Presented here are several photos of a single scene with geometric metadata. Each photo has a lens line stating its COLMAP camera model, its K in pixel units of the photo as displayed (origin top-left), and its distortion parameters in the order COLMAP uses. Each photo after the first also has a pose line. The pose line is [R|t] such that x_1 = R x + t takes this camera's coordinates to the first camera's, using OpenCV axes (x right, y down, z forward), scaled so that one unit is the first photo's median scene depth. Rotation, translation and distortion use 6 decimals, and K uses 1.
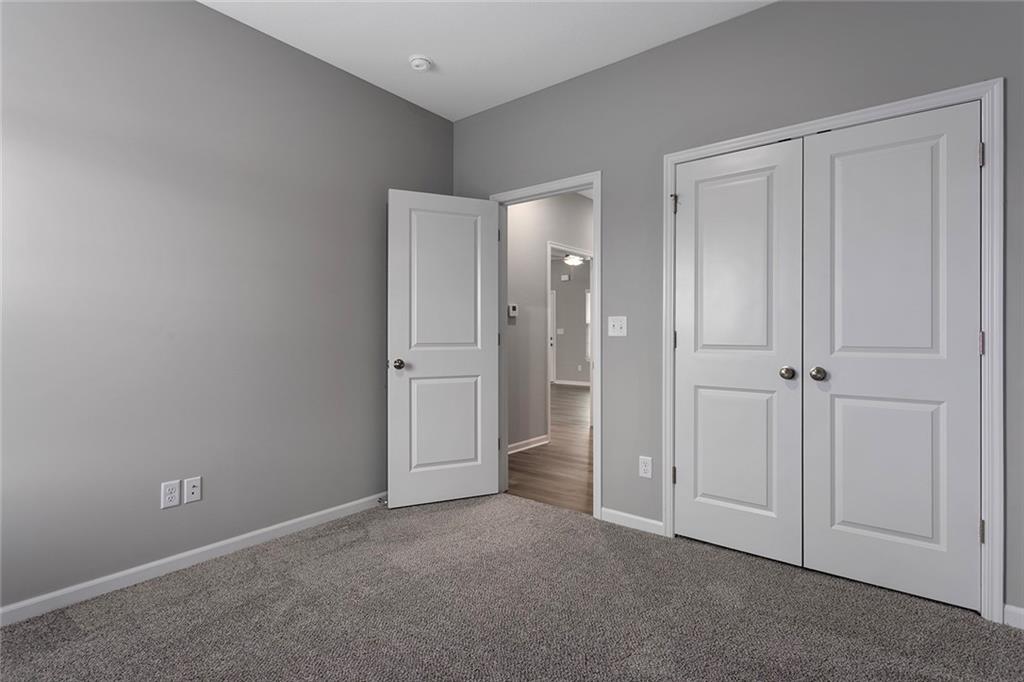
lens RADIAL K [[497.0, 0, 509.5], [0, 497.0, 333.8], [0, 0, 1]] dist [-0.000555, -0.000231]
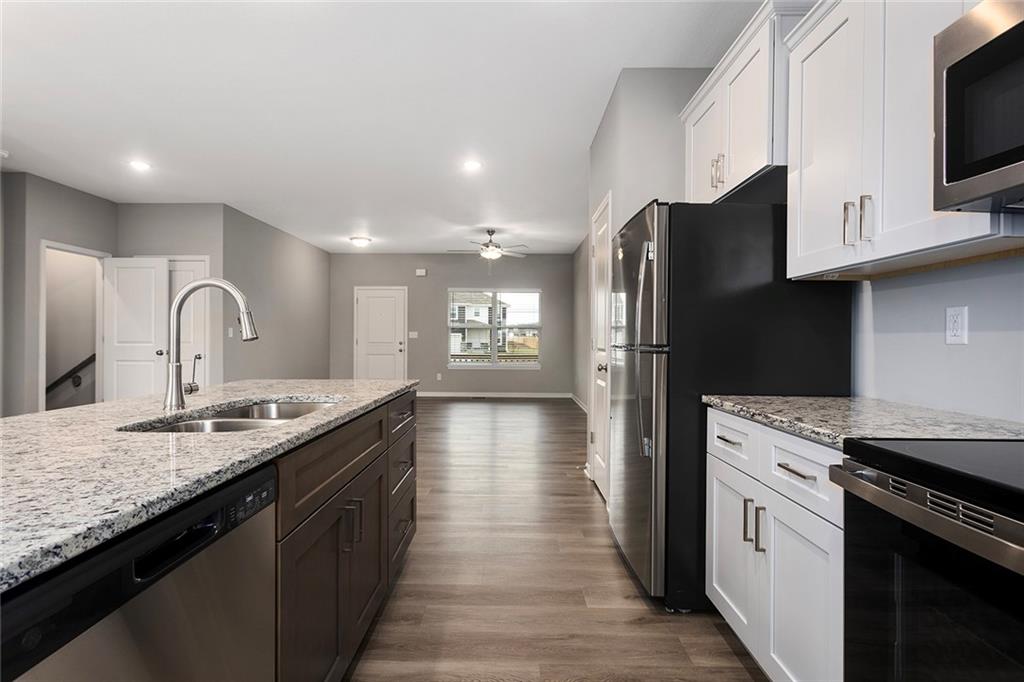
lens RADIAL K [[493.7, 0, 506.1], [0, 493.7, 338.4], [0, 0, 1]] dist [0.002063, 0.000705]
pose [[0.788840, 0.003624, 0.614587, -0.292406], [-0.005874, 0.999981, 0.001644, -0.000786], [-0.614570, -0.004907, 0.788847, 0.234947]]
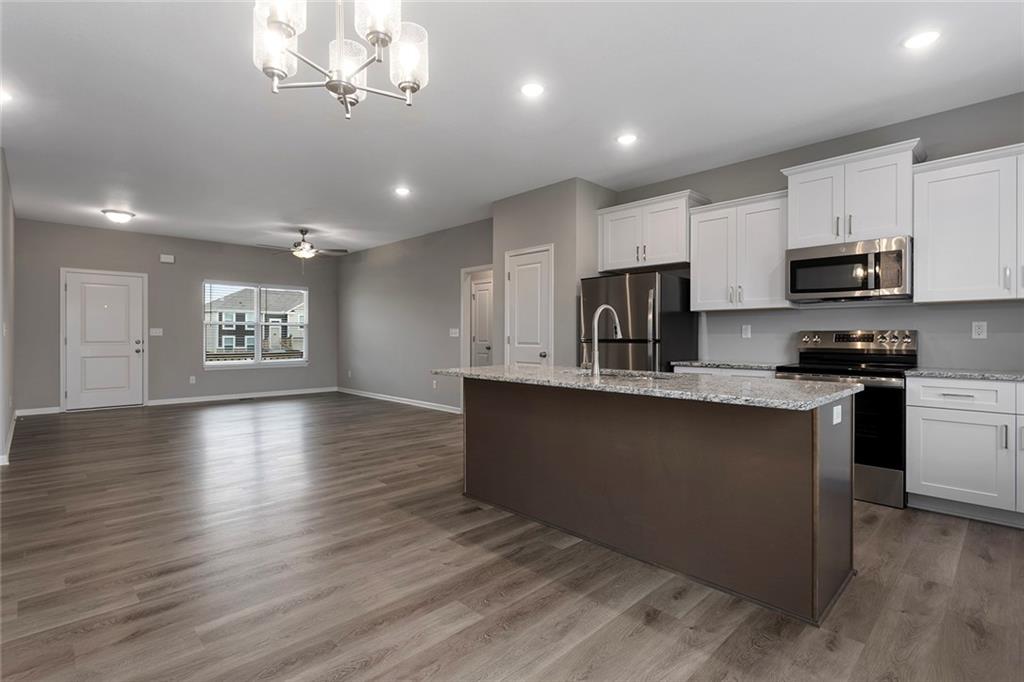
lens RADIAL K [[493.6, 0, 504.2], [0, 493.6, 336.1], [0, 0, 1]] dist [-0.000398, 0.001771]
pose [[0.133552, -0.000572, 0.991042, -0.535577], [-0.002766, 0.999996, 0.000949, -0.000595], [-0.991038, -0.002868, 0.133550, 0.408422]]
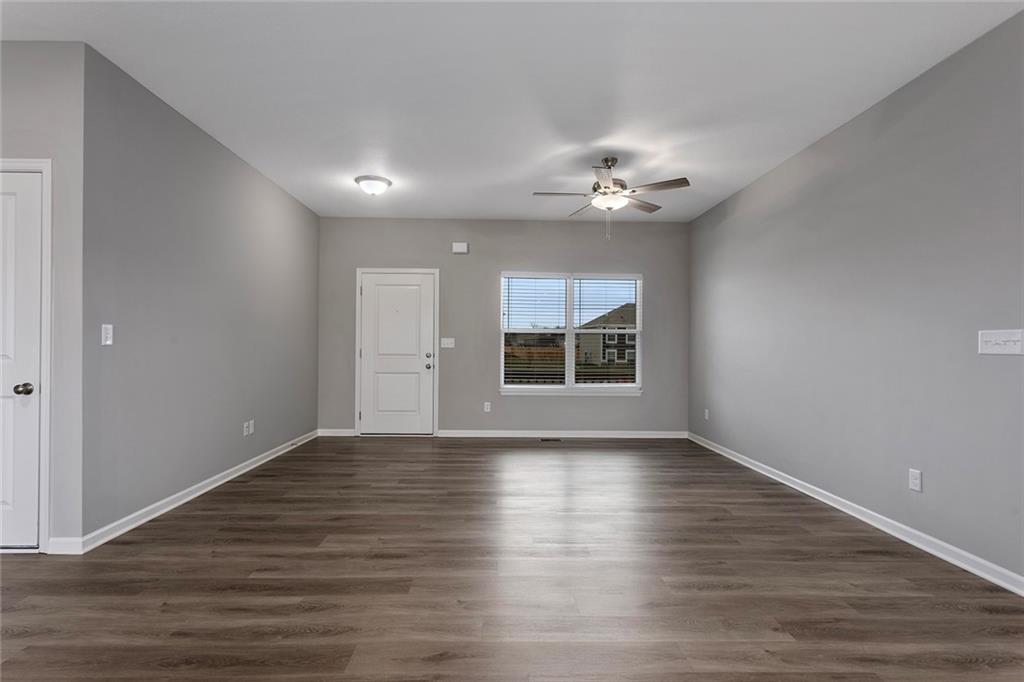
lens RADIAL K [[493.7, 0, 508.0], [0, 493.7, 351.2], [0, 0, 1]] dist [0.002502, 0.000553]
pose [[0.767515, 0.003394, 0.641022, -0.201491], [-0.010820, 0.999912, 0.007660, -0.000367], [-0.640939, -0.012815, 0.767484, 0.530586]]
